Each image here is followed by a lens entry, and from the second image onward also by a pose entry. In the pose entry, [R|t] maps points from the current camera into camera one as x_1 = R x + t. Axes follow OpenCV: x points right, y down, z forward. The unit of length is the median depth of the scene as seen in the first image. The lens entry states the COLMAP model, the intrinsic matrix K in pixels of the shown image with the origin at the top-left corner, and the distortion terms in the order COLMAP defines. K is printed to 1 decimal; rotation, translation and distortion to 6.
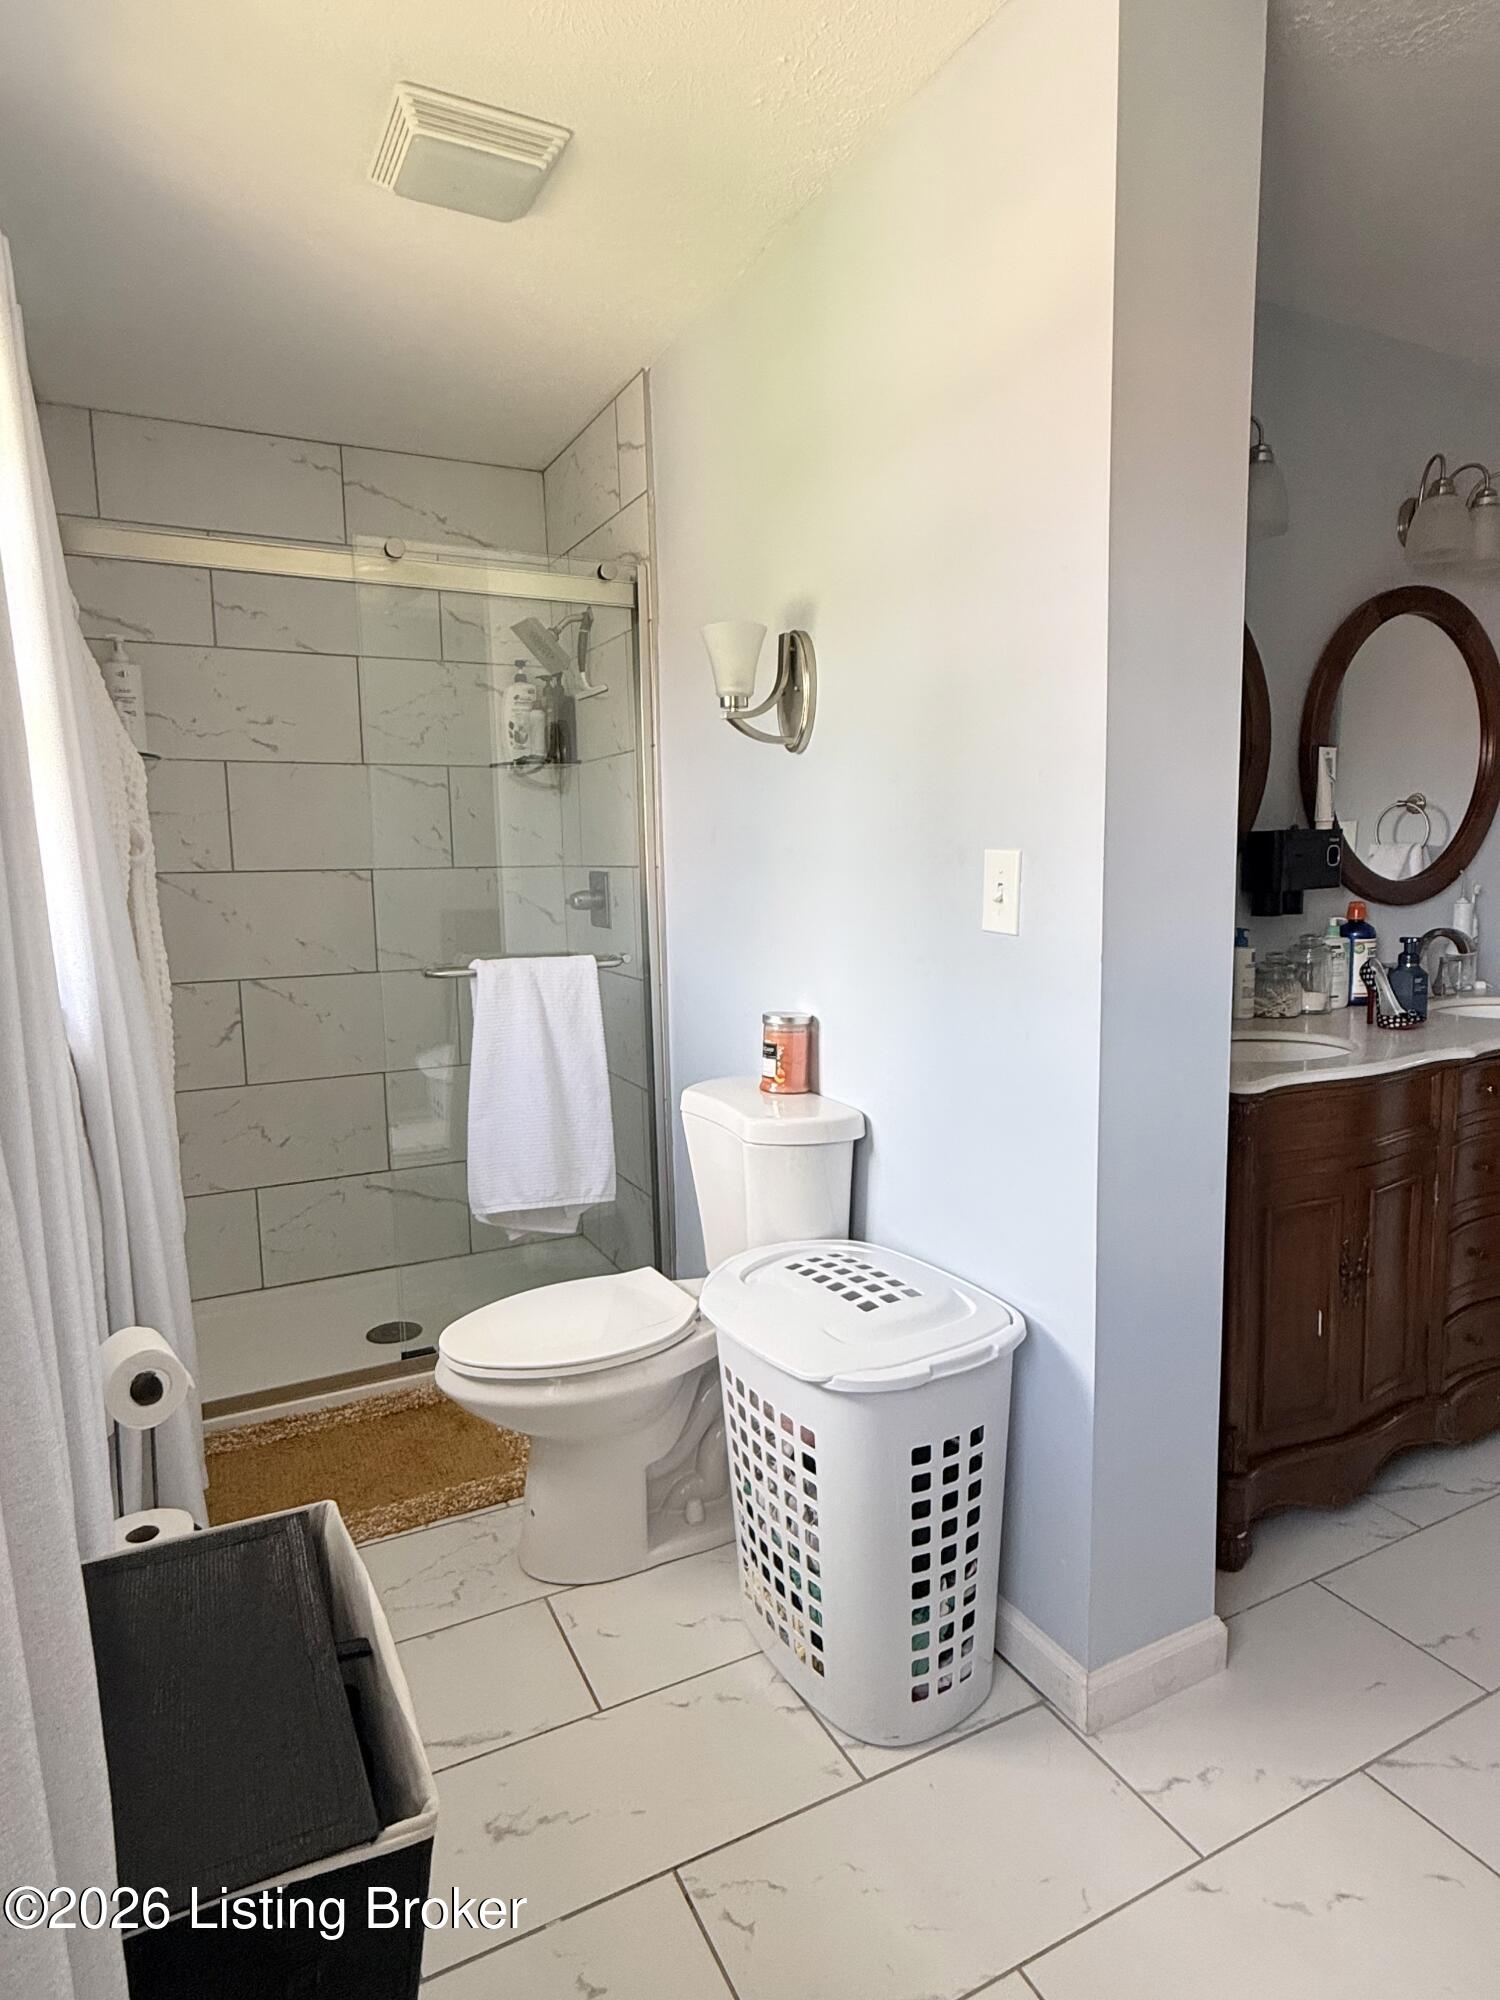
lens RADIAL K [[1130.1, 0, 740.9], [0, 1130.1, 996.9], [0, 0, 1]] dist [0.007273, 0.000702]
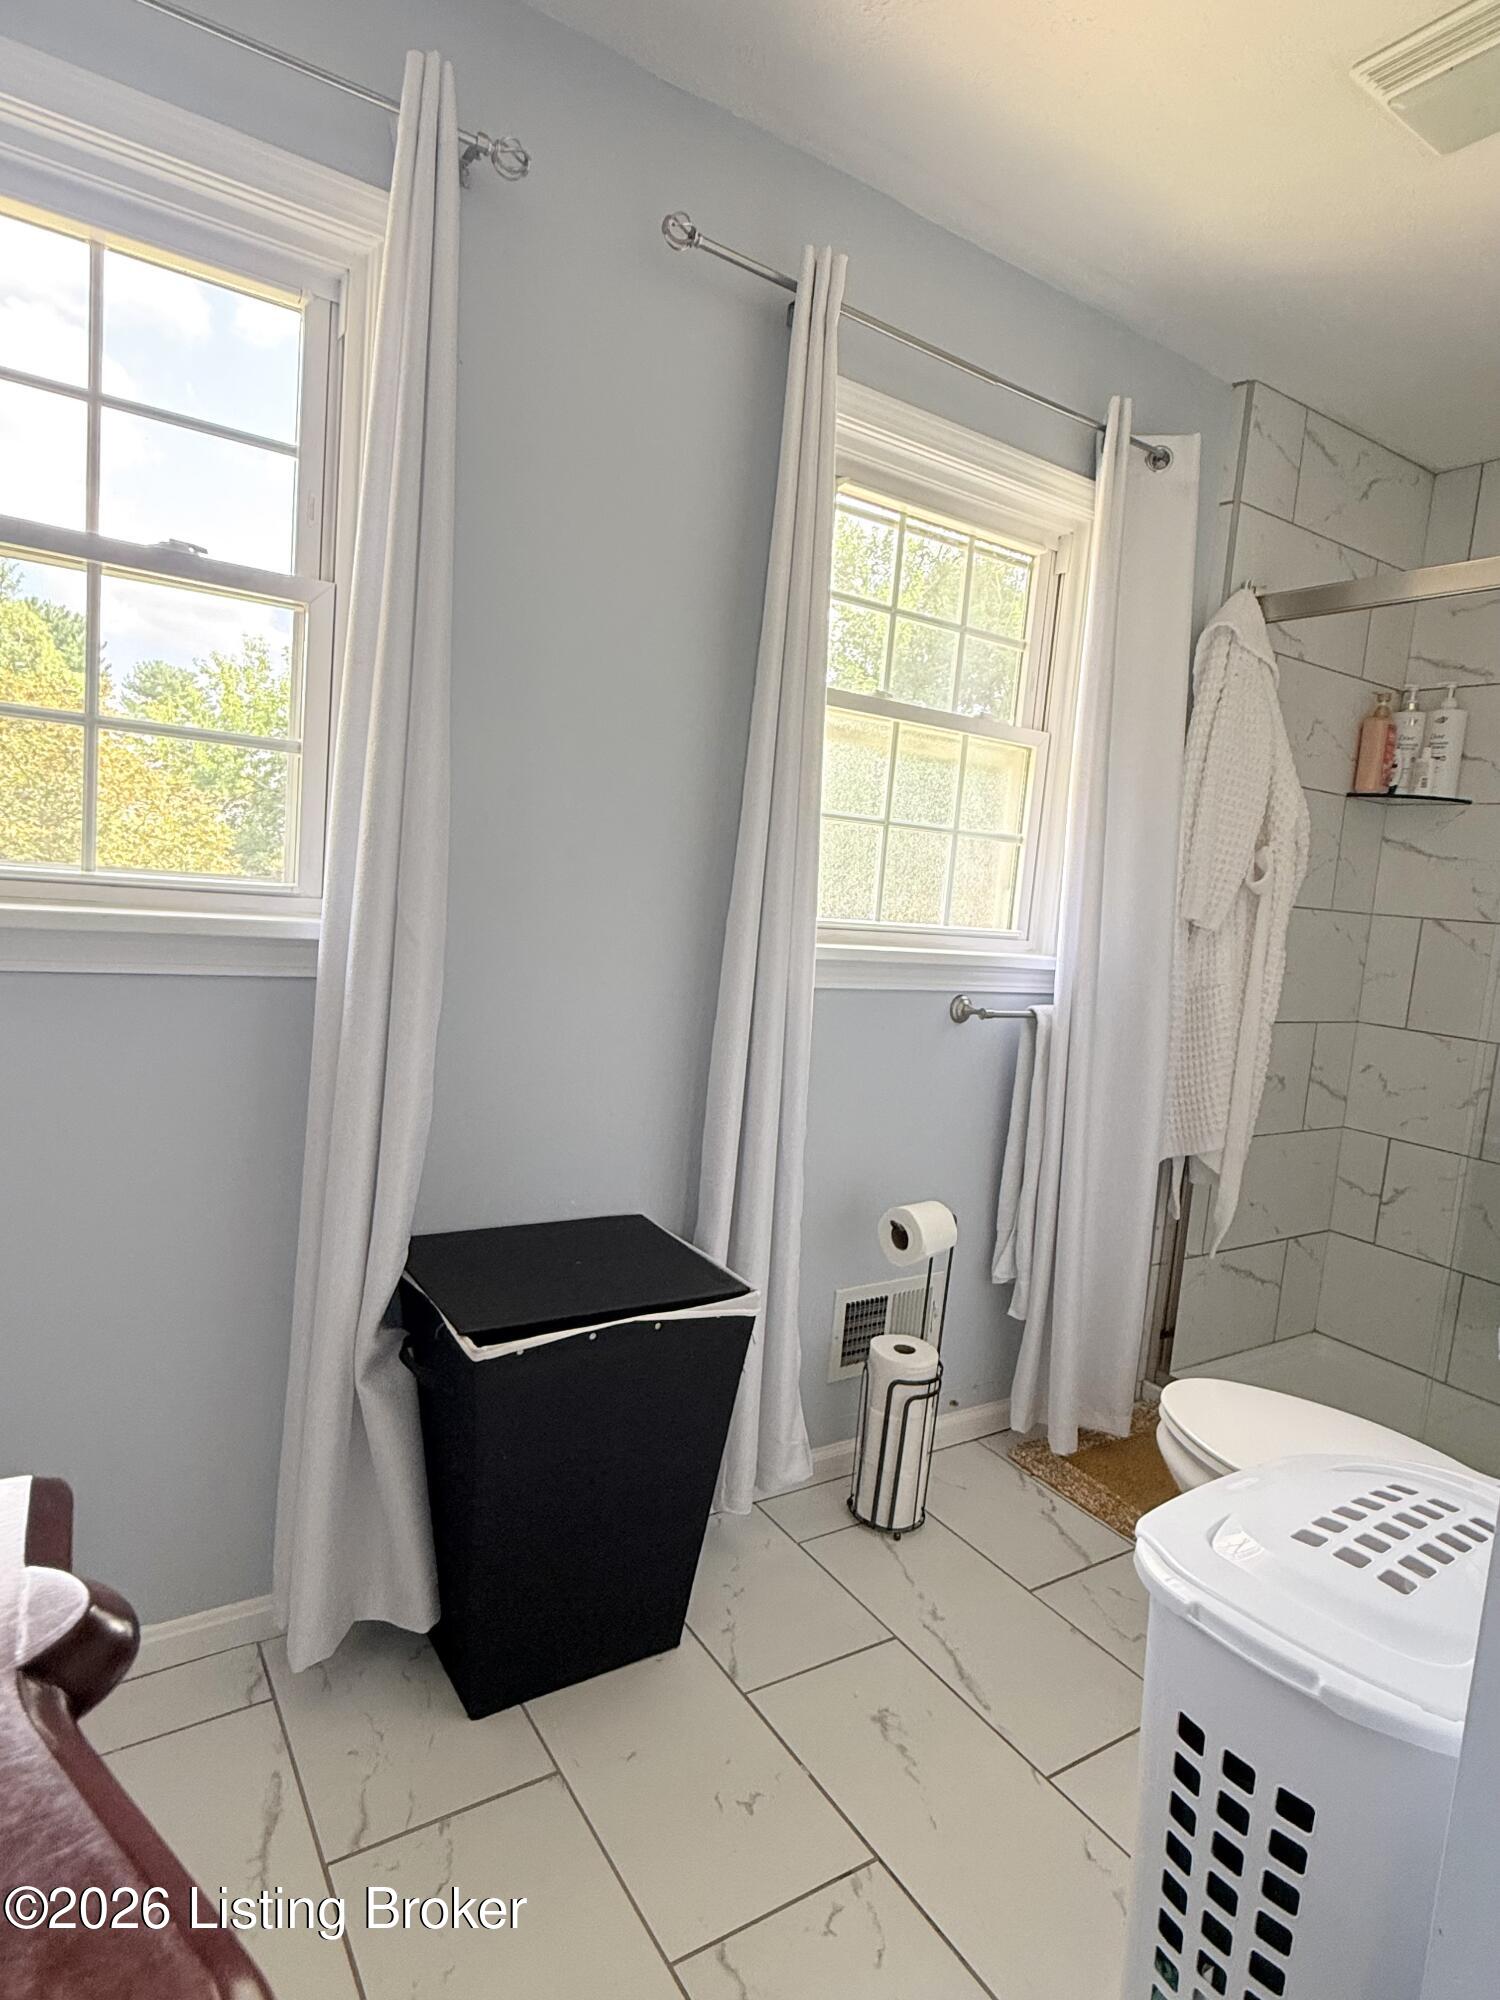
lens RADIAL K [[1130.1, 0, 749.4], [0, 1130.1, 1001.5], [0, 0, 1]] dist [0.007273, 0.000702]
pose [[0.107212, 0.134930, -0.985038, 0.719483], [-0.211424, 0.971182, 0.110021, -0.039295], [0.971497, 0.196465, 0.132650, 0.547969]]
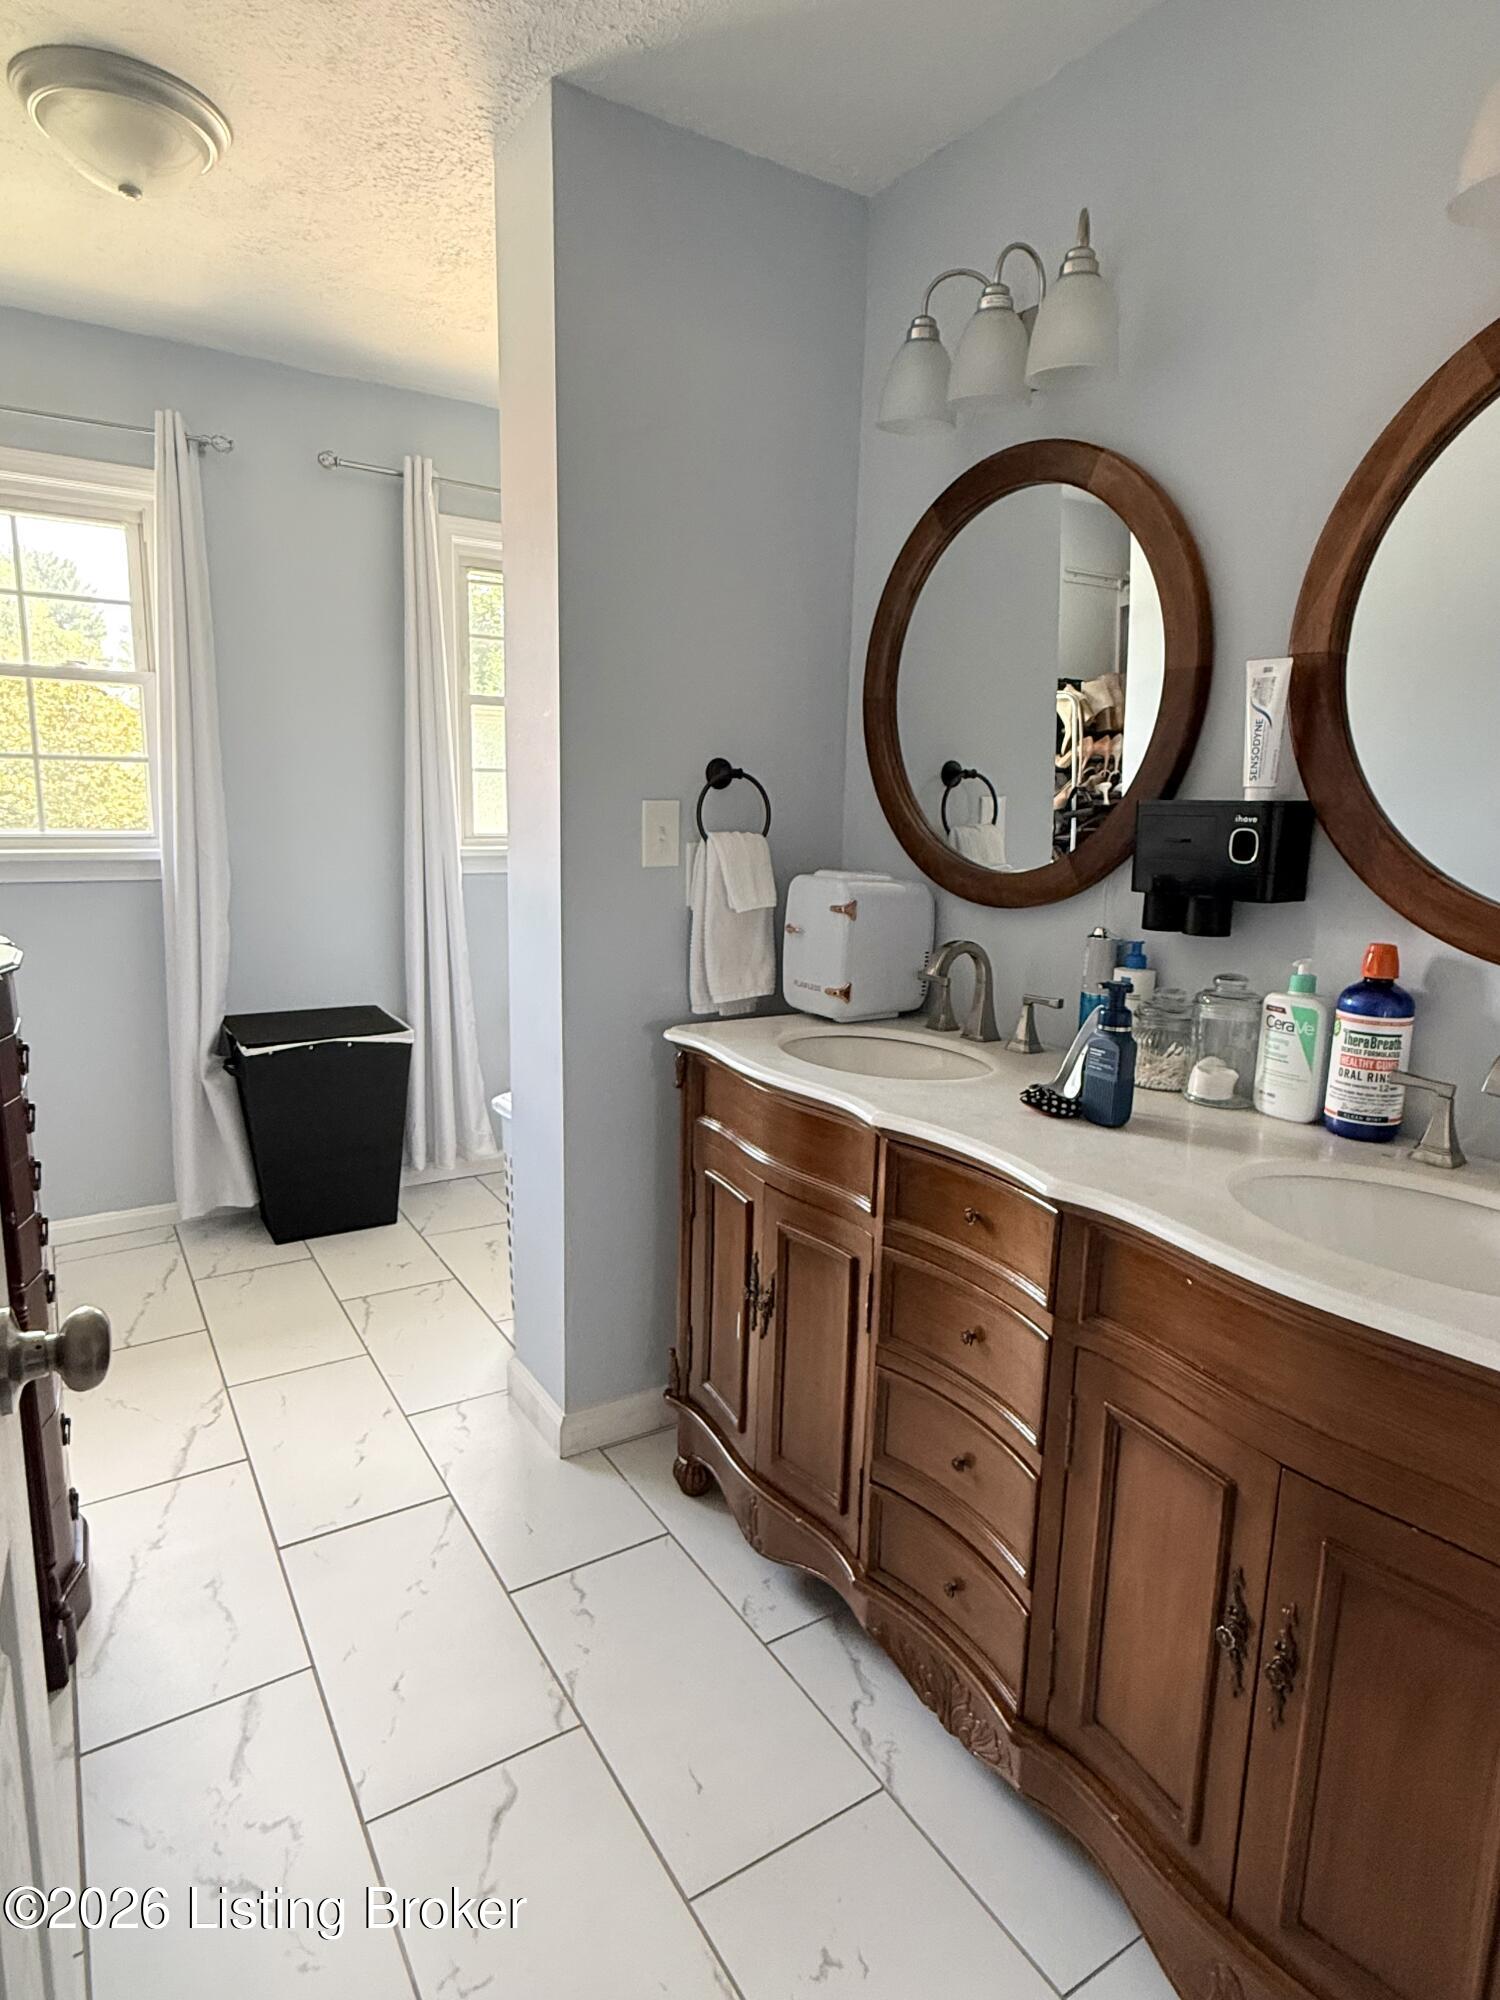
lens RADIAL K [[1130.1, 0, 744.3], [0, 1130.1, 993.9], [0, 0, 1]] dist [0.007273, 0.000702]
pose [[0.093398, 0.201902, -0.974942, 1.738154], [-0.150793, 0.970795, 0.186597, -0.194060], [0.984143, 0.129587, 0.121115, 1.082554]]
